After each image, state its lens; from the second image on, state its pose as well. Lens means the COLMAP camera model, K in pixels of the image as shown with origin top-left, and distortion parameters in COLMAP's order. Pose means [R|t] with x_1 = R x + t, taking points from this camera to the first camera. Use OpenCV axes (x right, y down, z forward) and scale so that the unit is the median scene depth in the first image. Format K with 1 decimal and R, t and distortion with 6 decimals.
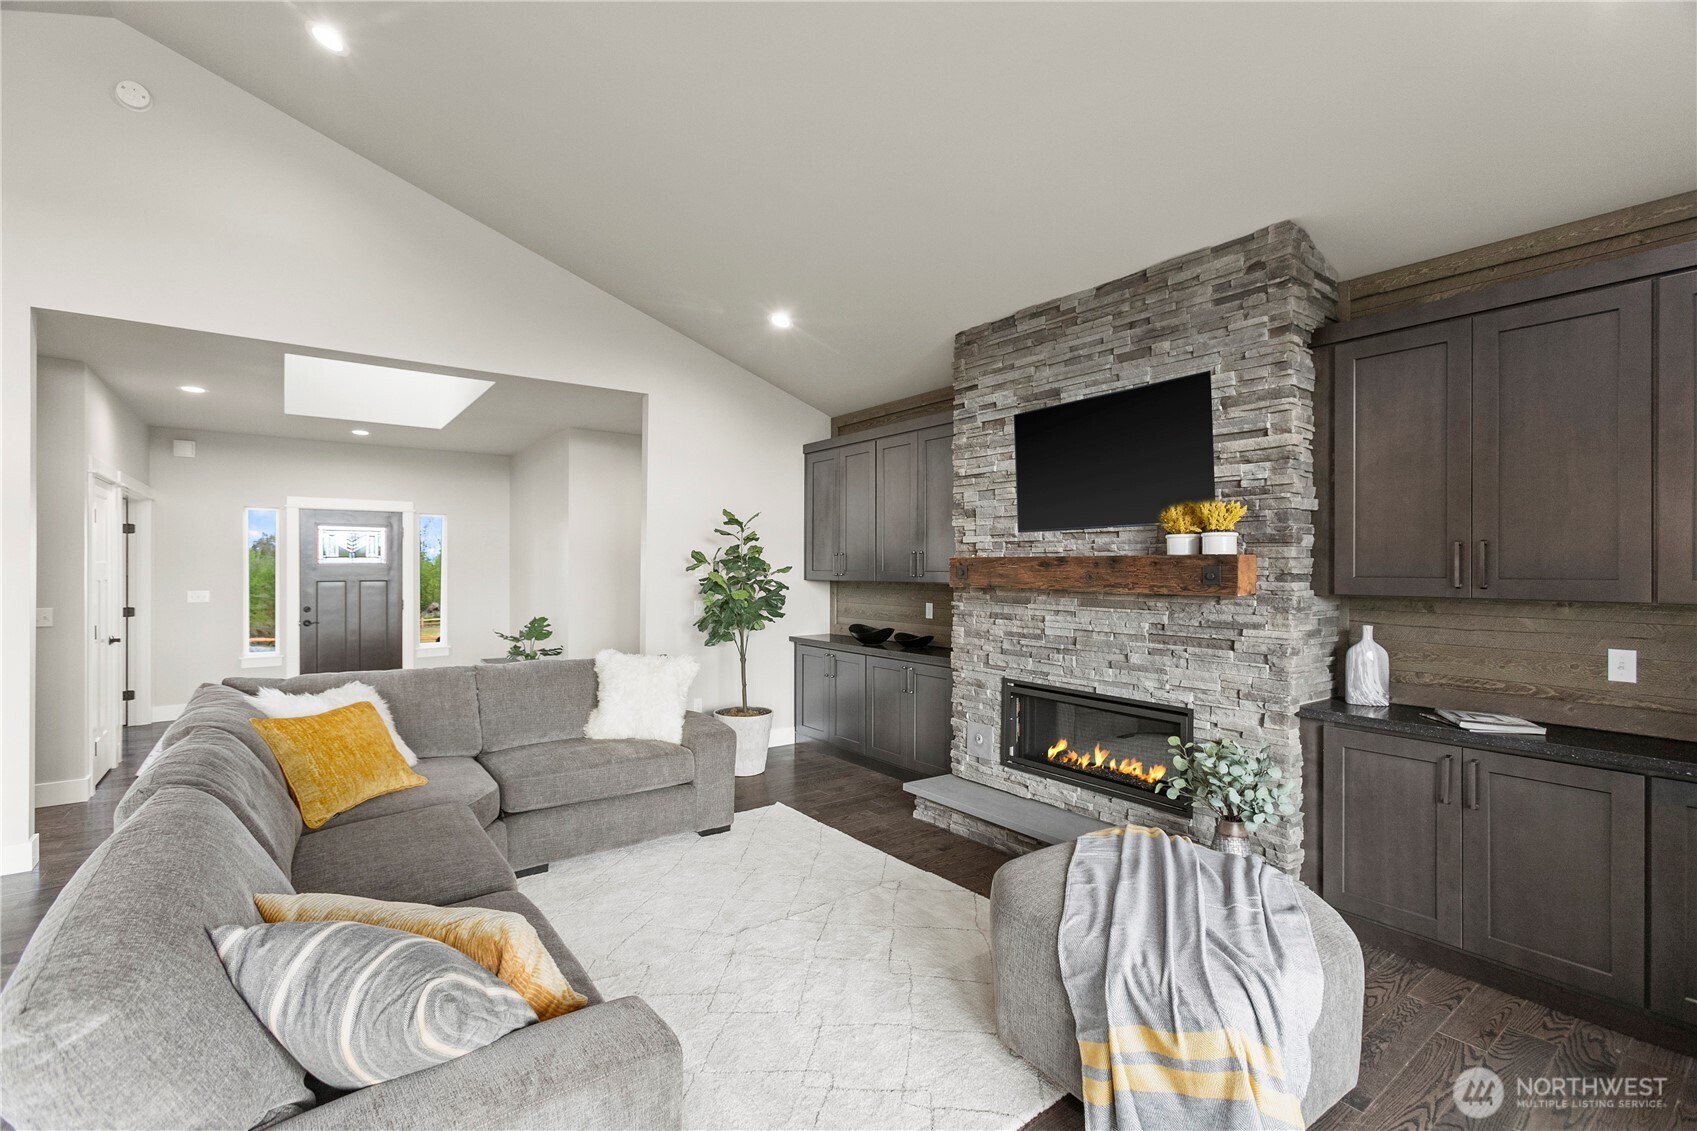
lens RADIAL K [[755.4, 0, 854.4], [0, 755.4, 564.7], [0, 0, 1]] dist [-0.010185, 0.006818]
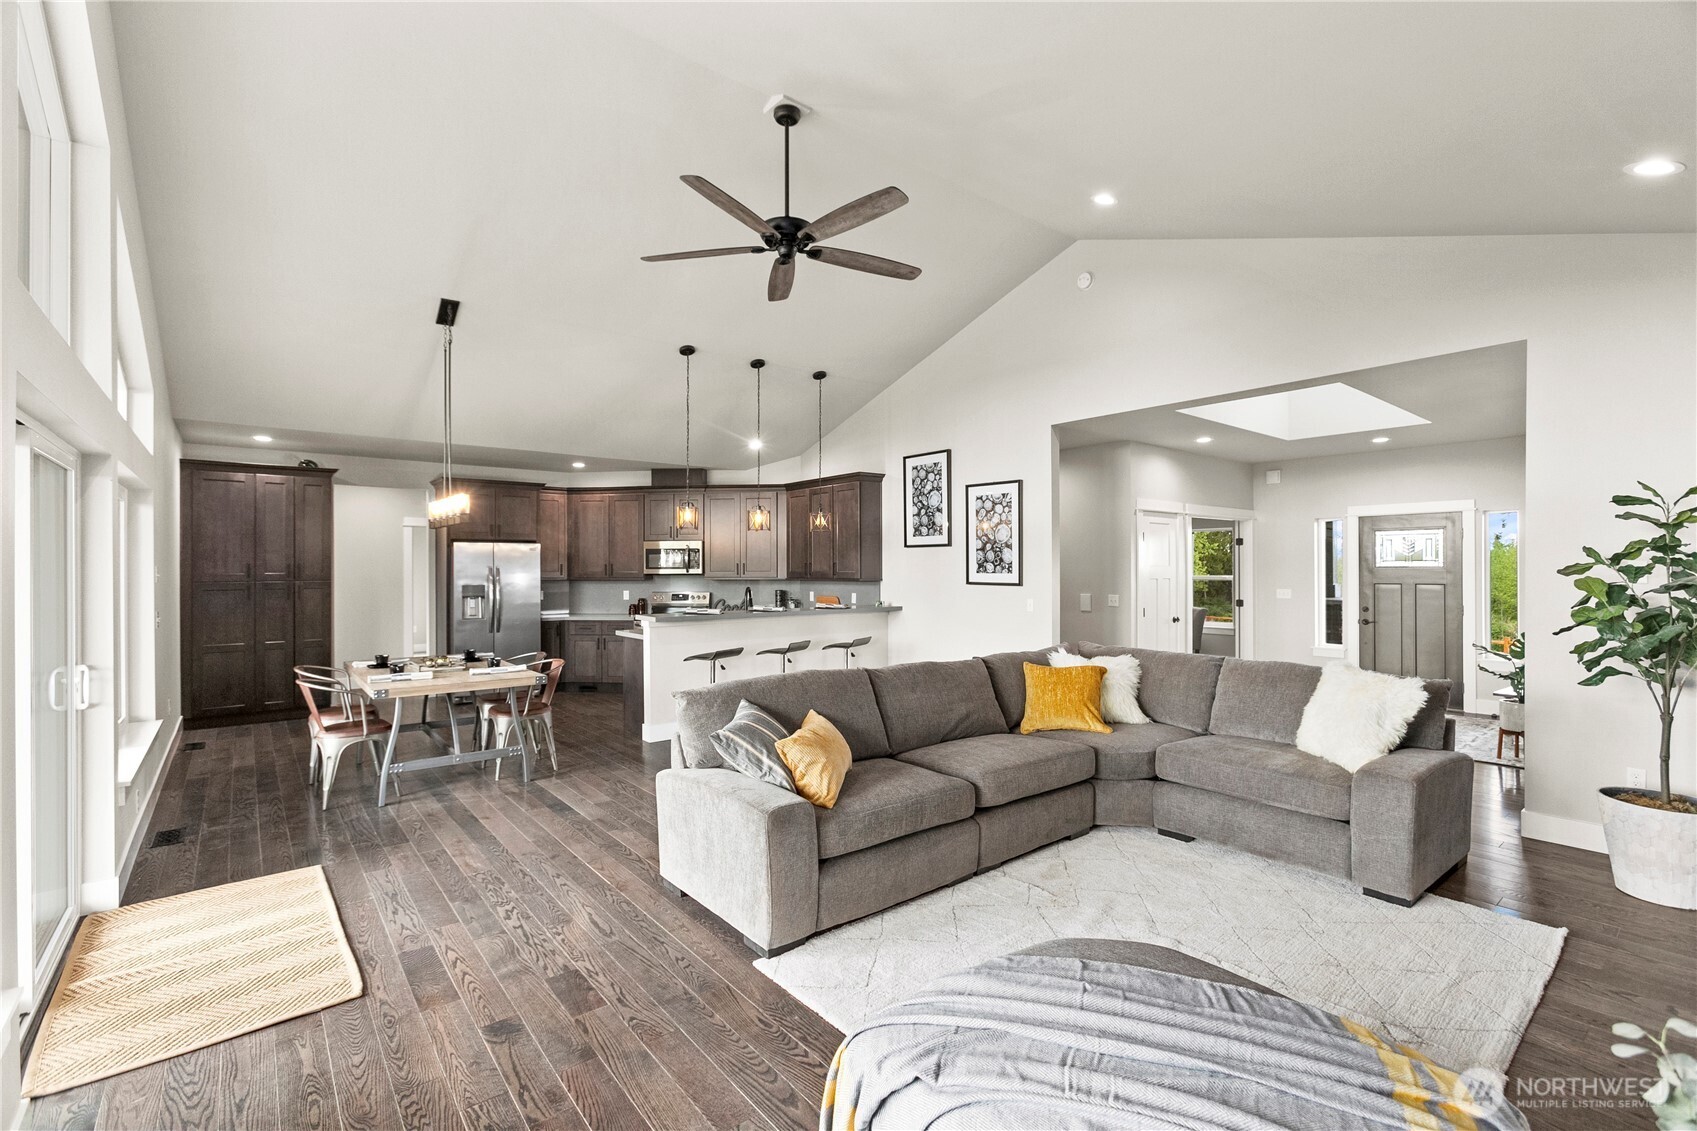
lens RADIAL K [[755.4, 0, 842.8], [0, 755.4, 567.4], [0, 0, 1]] dist [-0.010185, 0.006818]
pose [[0.028622, -0.004143, -0.999582, 0.652650], [0.003757, 0.999985, -0.004037, 0.001336], [0.999583, -0.003640, 0.028637, 0.428308]]
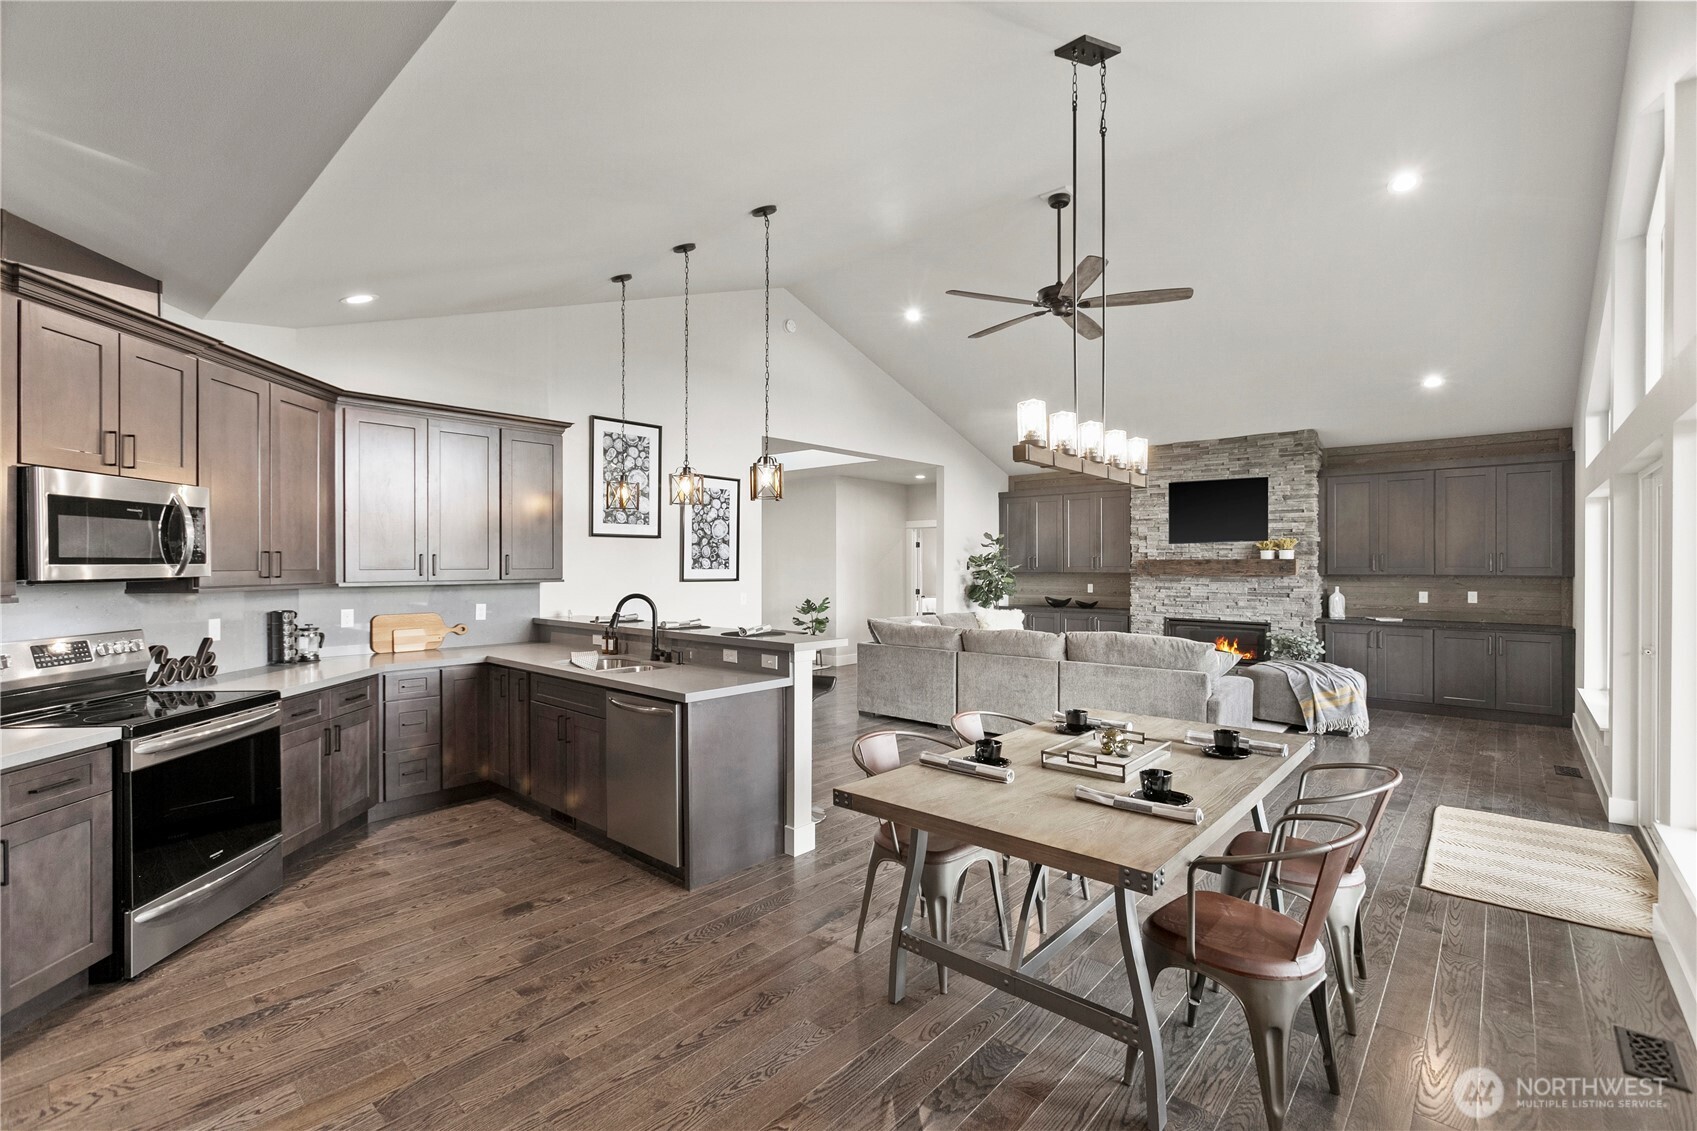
lens RADIAL K [[755.4, 0, 852.1], [0, 755.4, 565.2], [0, 0, 1]] dist [-0.010185, 0.006818]
pose [[0.979519, -0.003882, 0.201316, -1.198154], [0.003299, 0.999989, 0.003233, -0.004220], [-0.201326, -0.002502, 0.979521, -0.973178]]
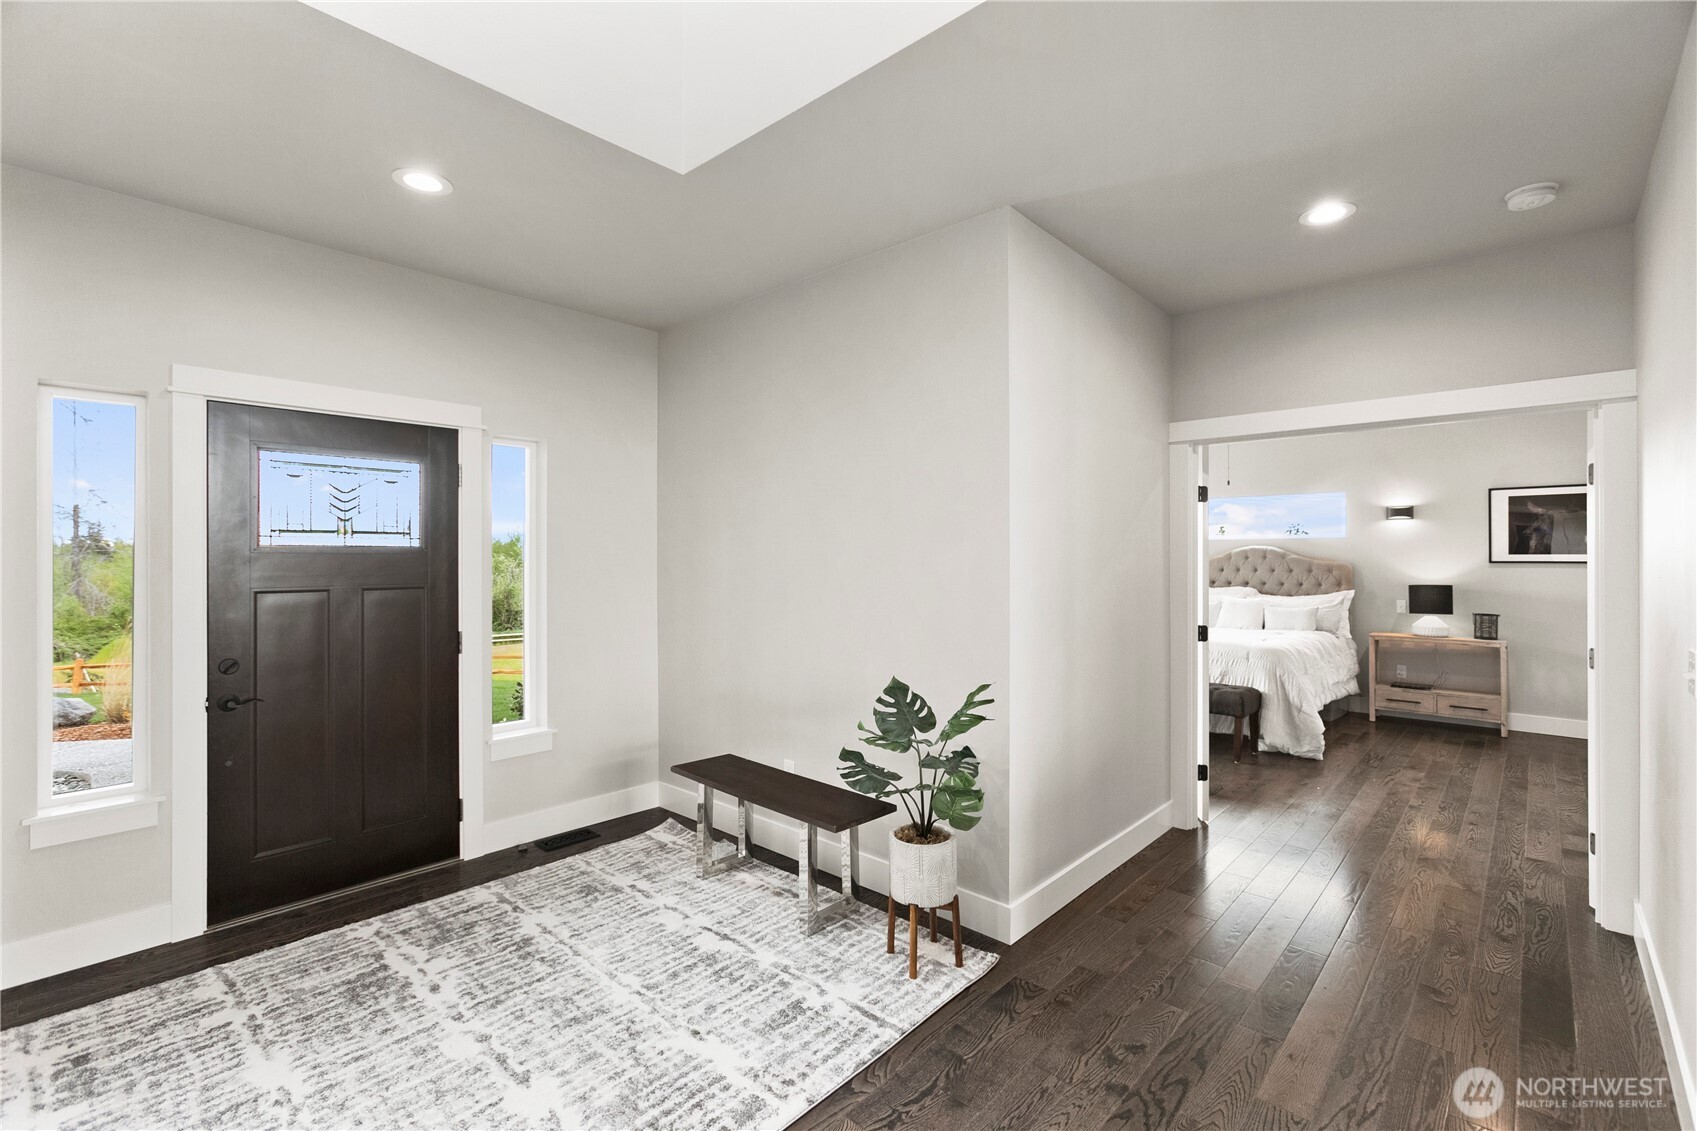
lens RADIAL K [[755.4, 0, 860.1], [0, 755.4, 559.8], [0, 0, 1]] dist [-0.010185, 0.006818]
pose [[0.979555, -0.001918, 0.201167, -0.972861], [0.000941, 0.999987, 0.004949, 0.009048], [-0.201174, -0.004659, 0.979544, 1.122823]]
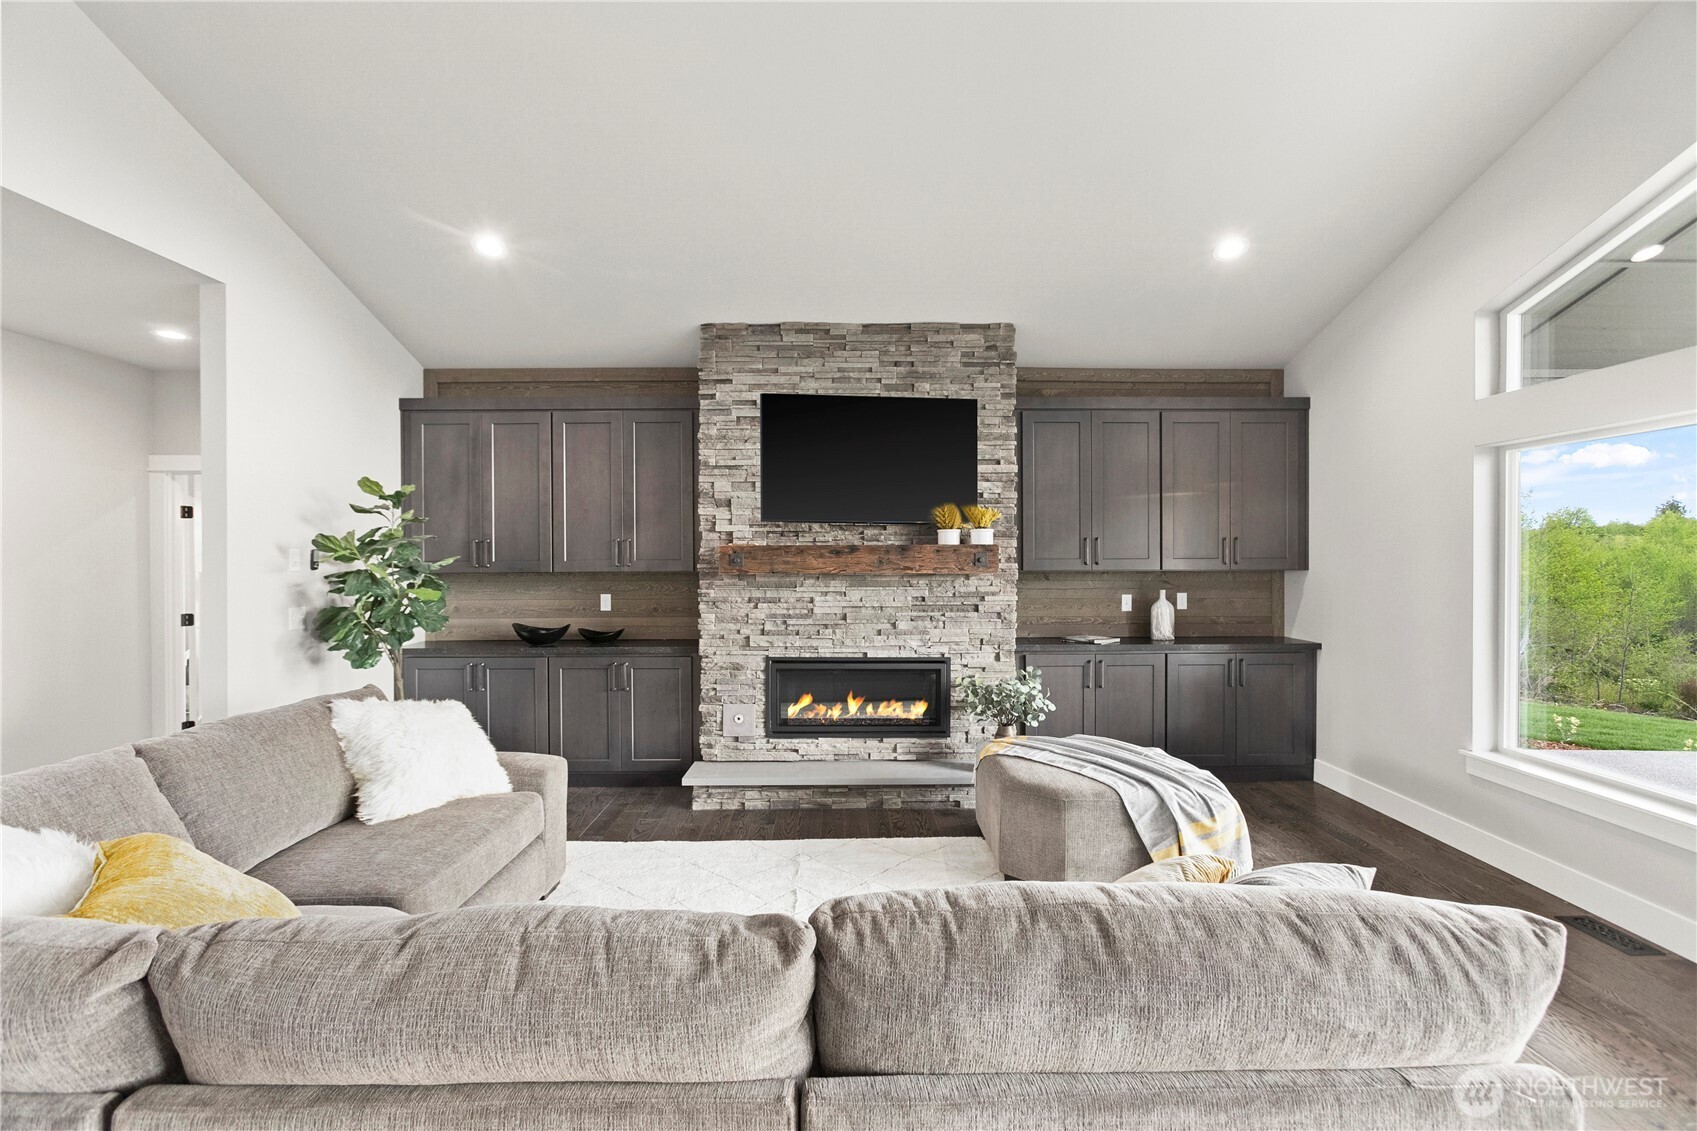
lens RADIAL K [[755.4, 0, 848.1], [0, 755.4, 561.6], [0, 0, 1]] dist [-0.010185, 0.006818]
pose [[0.594172, -0.011721, 0.804252, -0.676258], [0.004496, 0.999927, 0.011251, 0.001416], [-0.804325, -0.003069, 0.594181, 0.294033]]
